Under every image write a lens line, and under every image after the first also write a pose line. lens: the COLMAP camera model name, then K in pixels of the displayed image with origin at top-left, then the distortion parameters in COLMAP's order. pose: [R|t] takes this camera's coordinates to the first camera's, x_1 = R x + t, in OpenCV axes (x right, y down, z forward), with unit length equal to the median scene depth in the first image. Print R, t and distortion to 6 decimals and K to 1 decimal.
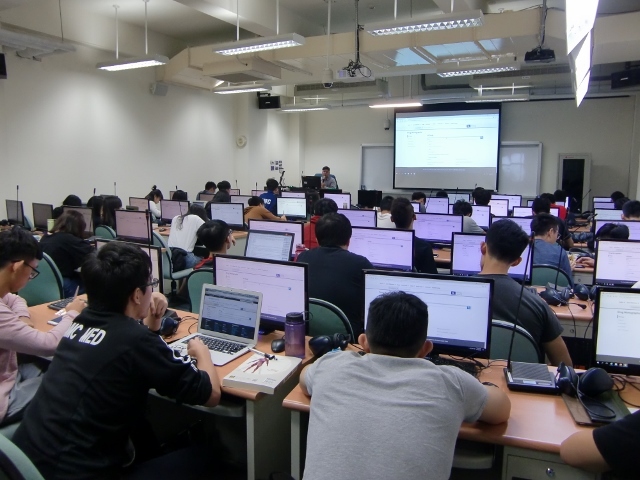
lens RADIAL K [[498.5, 0, 321.7], [0, 498.5, 239.2], [0, 0, 1]] dist [-0.107581, 0.083099]
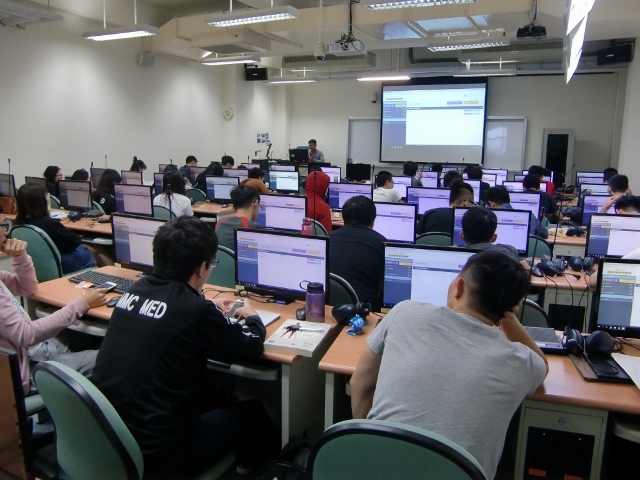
lens RADIAL K [[498.5, 0, 321.8], [0, 498.5, 241.4], [0, 0, 1]] dist [-0.107581, 0.083099]
pose [[0.999148, -0.002518, 0.041204, -0.023105], [0.000056, 0.998221, 0.059629, -0.001125], [-0.041281, -0.059576, 0.997370, -0.014190]]
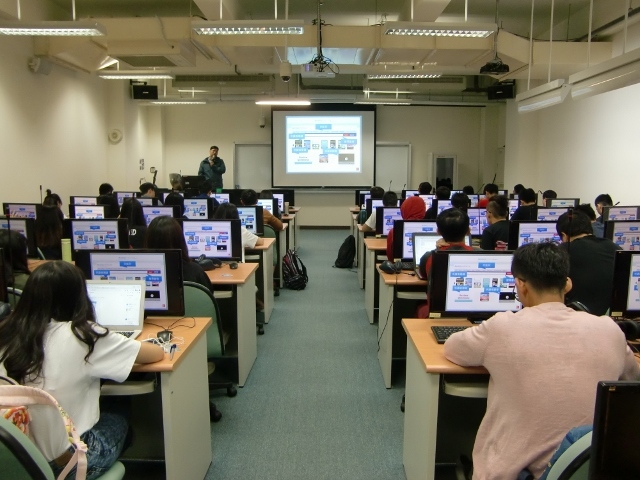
lens RADIAL K [[498.5, 0, 320.6], [0, 498.5, 243.6], [0, 0, 1]] dist [-0.107581, 0.083099]
pose [[0.882858, -0.070380, 0.464336, -0.349706], [0.065990, 0.997489, 0.025722, -0.014390], [-0.464980, 0.007933, 0.885285, 0.122243]]
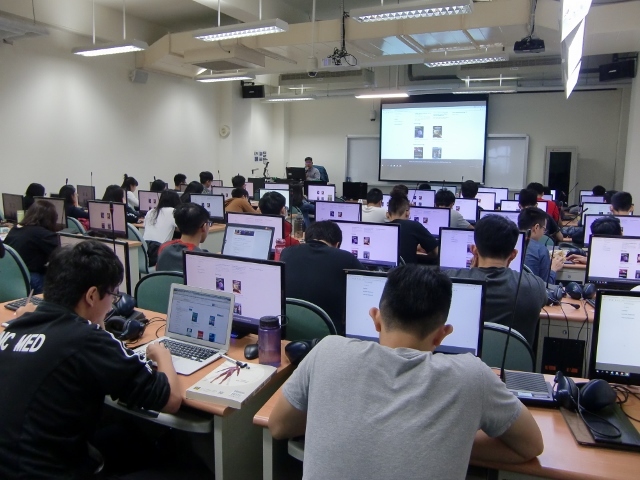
lens RADIAL K [[498.5, 0, 321.9], [0, 498.5, 238.3], [0, 0, 1]] dist [-0.107581, 0.083099]
pose [[0.999578, 0.003638, 0.028829, 0.003723], [-0.004079, 0.999875, 0.015258, -0.002453], [-0.028769, -0.015369, 0.999468, 0.021041]]
